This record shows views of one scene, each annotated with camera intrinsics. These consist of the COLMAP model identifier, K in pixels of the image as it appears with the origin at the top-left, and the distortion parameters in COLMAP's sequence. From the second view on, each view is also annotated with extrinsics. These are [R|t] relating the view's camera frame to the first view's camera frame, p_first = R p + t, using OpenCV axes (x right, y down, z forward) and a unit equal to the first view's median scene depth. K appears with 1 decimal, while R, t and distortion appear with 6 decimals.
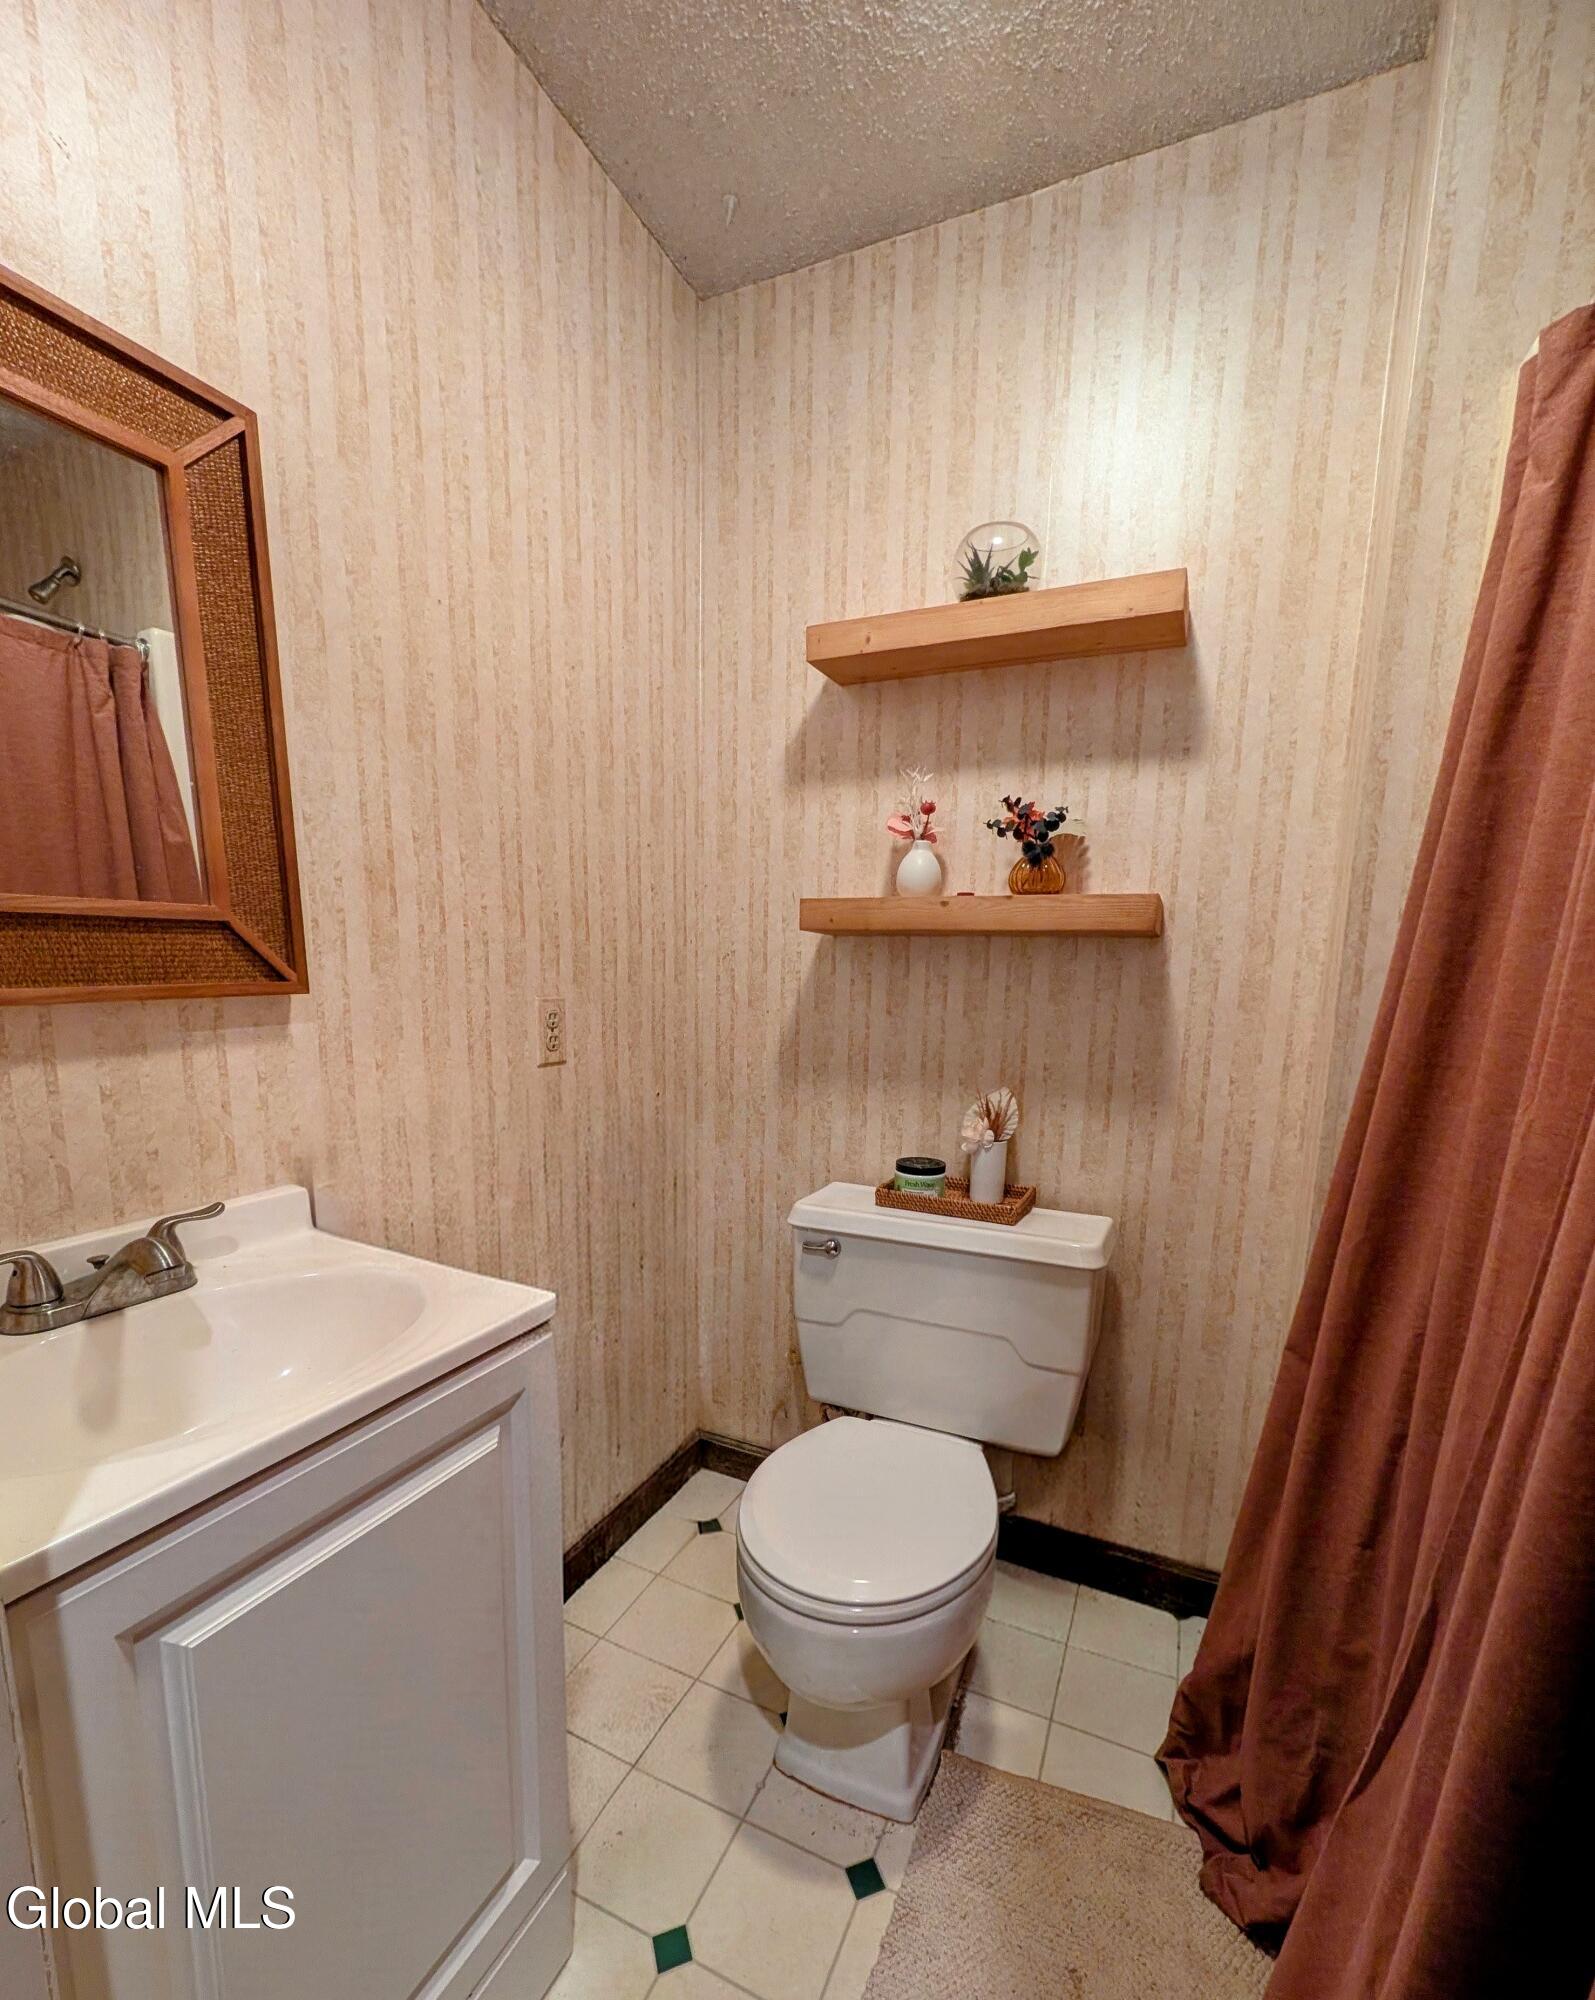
lens RADIAL K [[876.3, 0, 803.5], [0, 876.3, 1098.2], [0, 0, 1]] dist [-0.000127, 0.000649]
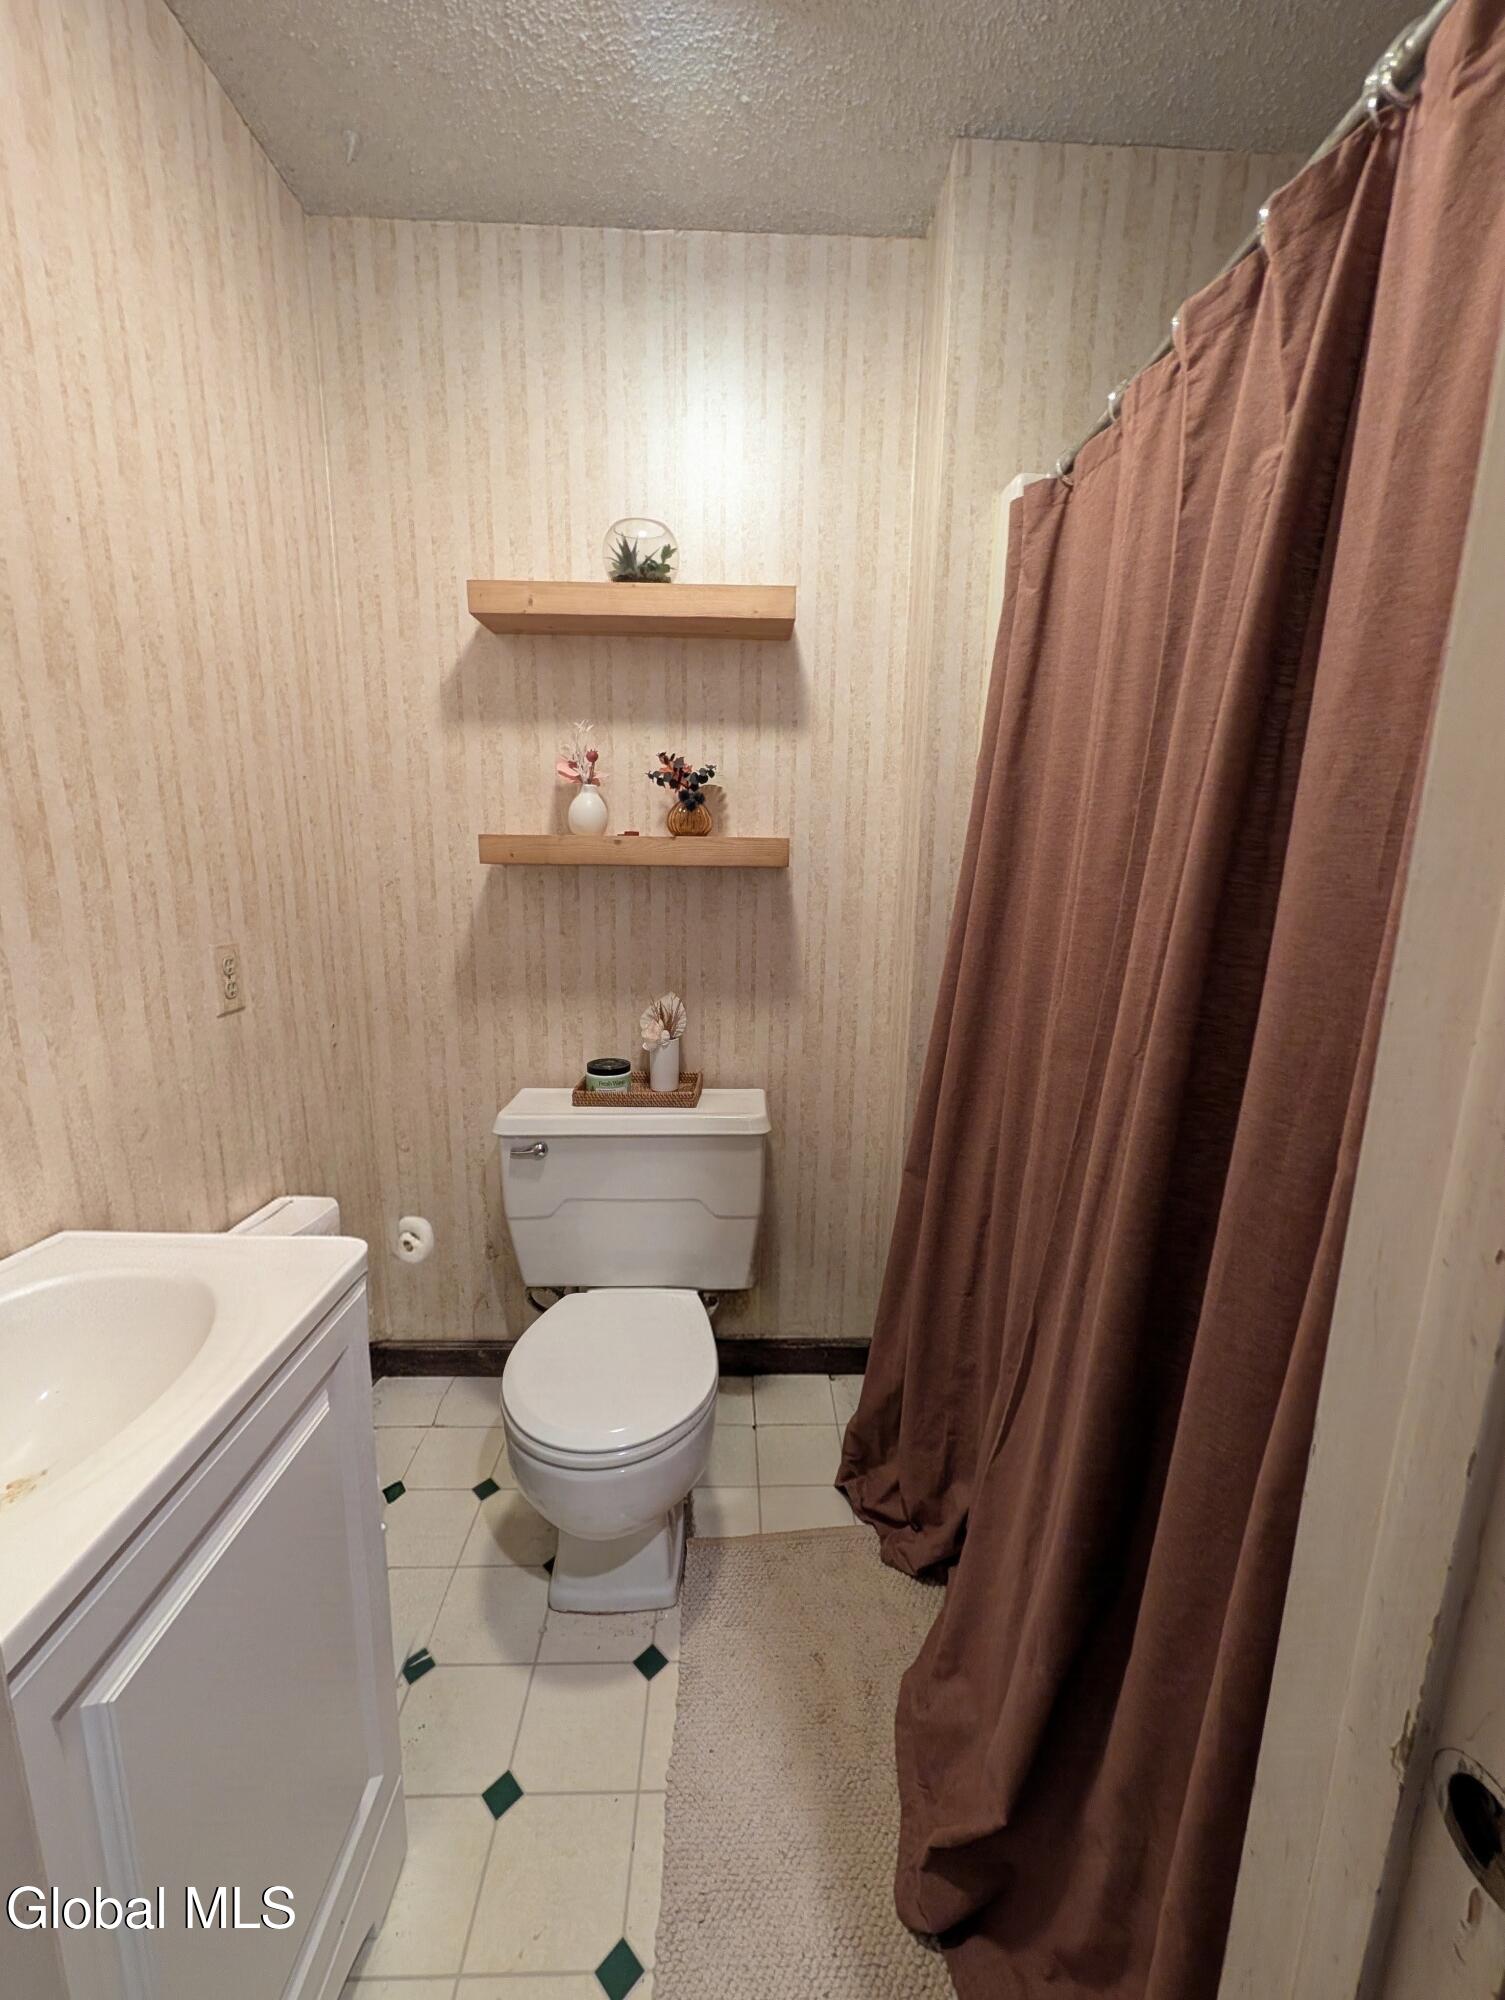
lens RADIAL K [[802.0, 0, 752.5], [0, 802.0, 1000.0], [0, 0, 1]] dist [0.000891, 0.000476]
pose [[0.899832, -0.091394, 0.426556, -0.159881], [0.075267, 0.995670, 0.054555, -0.062028], [-0.429695, -0.016985, 0.902814, -0.041804]]
